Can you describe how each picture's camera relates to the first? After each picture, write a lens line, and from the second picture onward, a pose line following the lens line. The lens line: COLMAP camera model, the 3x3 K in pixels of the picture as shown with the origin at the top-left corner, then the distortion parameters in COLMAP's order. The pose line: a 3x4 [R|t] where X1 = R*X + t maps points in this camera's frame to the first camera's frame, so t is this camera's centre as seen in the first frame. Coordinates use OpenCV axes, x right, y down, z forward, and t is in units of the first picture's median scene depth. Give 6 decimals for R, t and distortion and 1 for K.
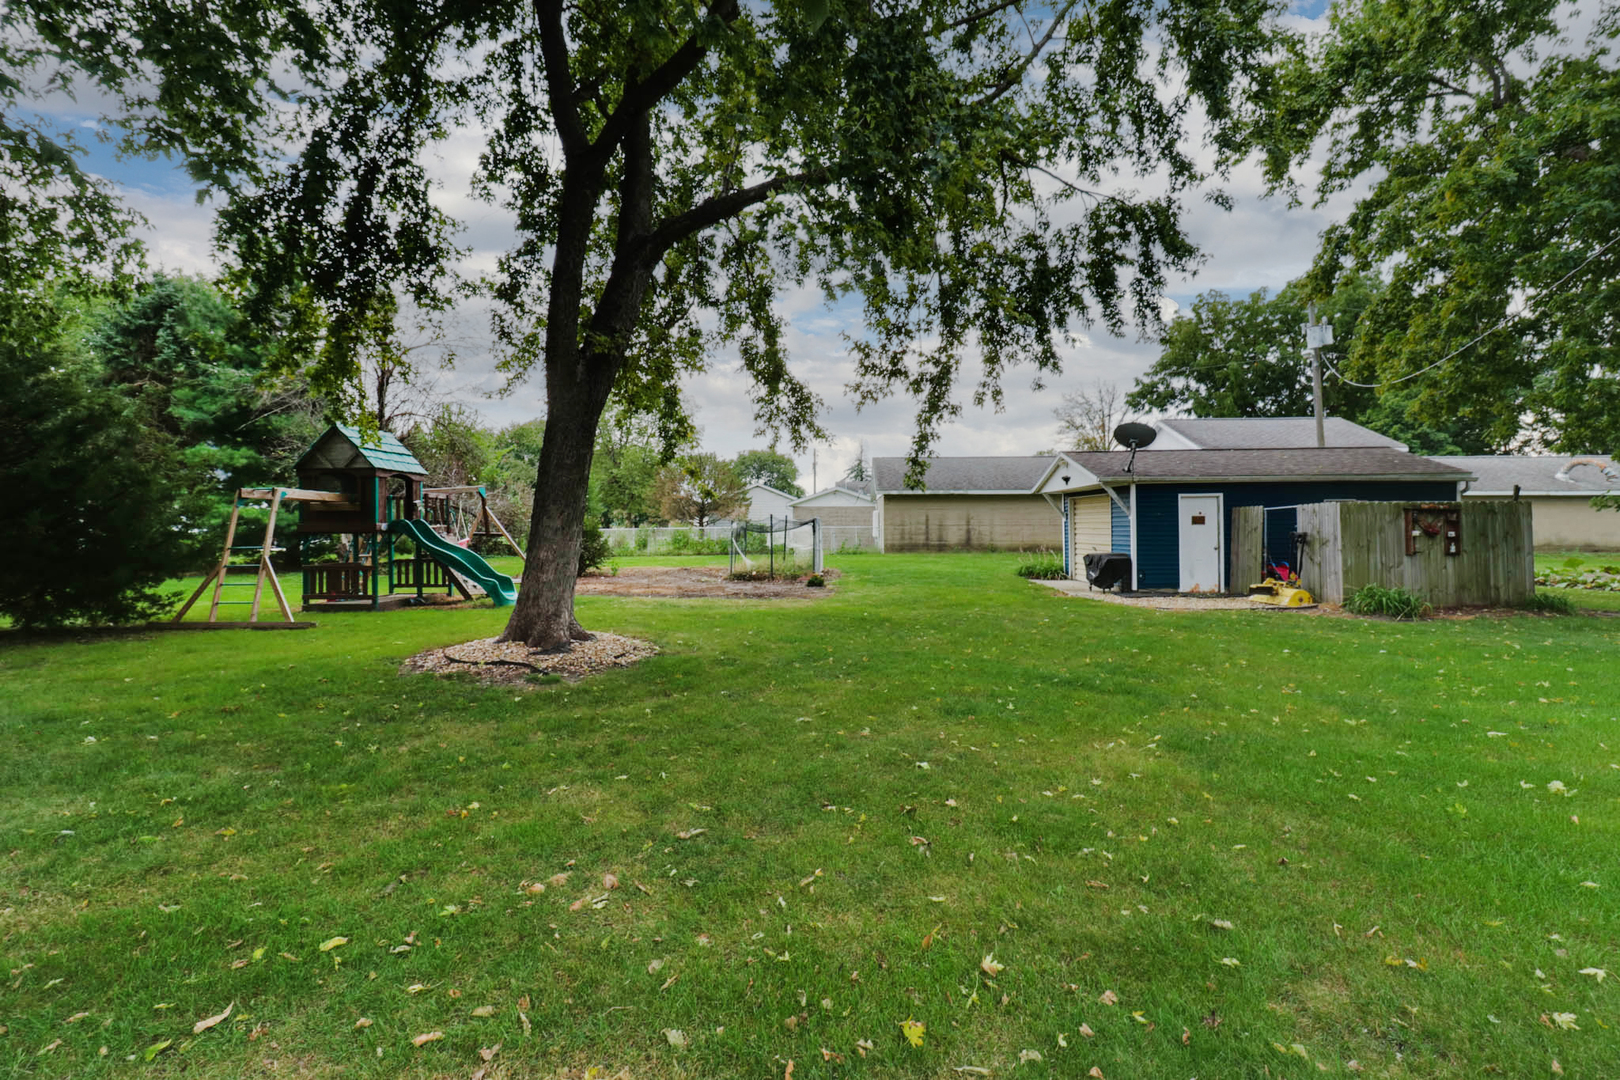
lens RADIAL K [[767.0, 0, 798.3], [0, 767.0, 533.4], [0, 0, 1]] dist [0.005974, -0.001260]
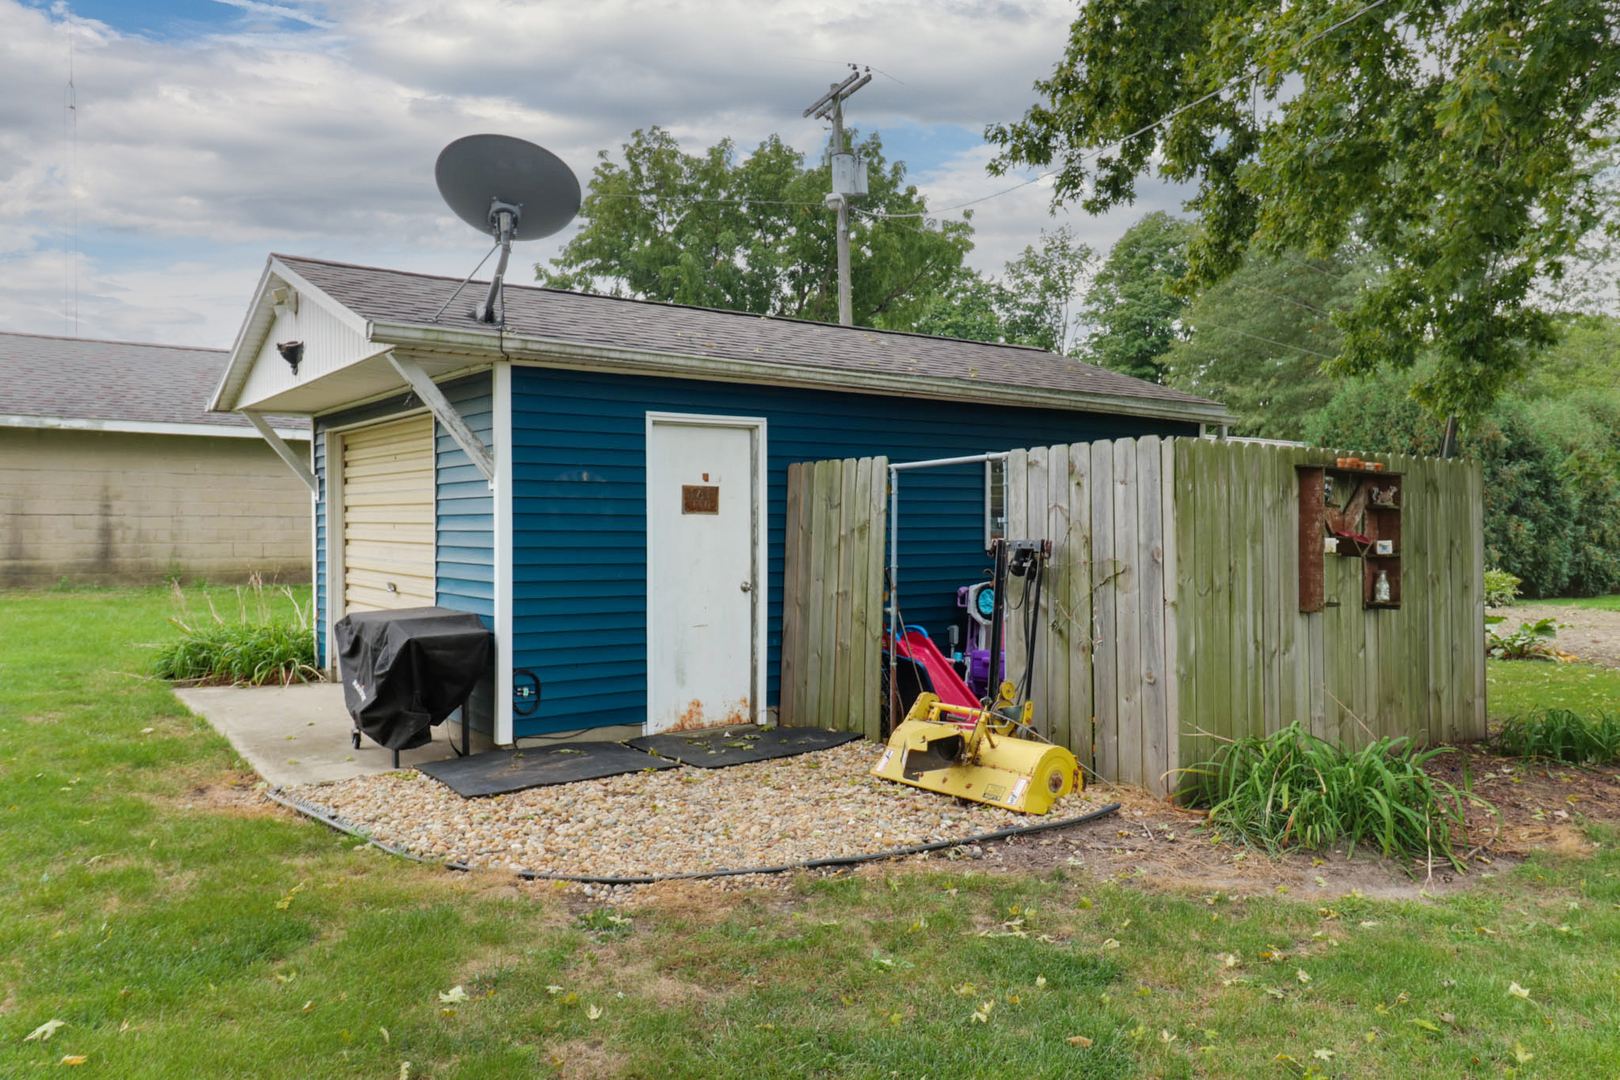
lens RADIAL K [[1183.1, 0, 806.0], [0, 1183.1, 535.9], [0, 0, 1]] dist [0.009210, -0.000523]
pose [[0.805109, 0.002852, 0.593119, 0.244711], [-0.003294, 0.999995, -0.000336, -0.002248], [-0.593117, -0.001683, 0.805114, 0.533237]]
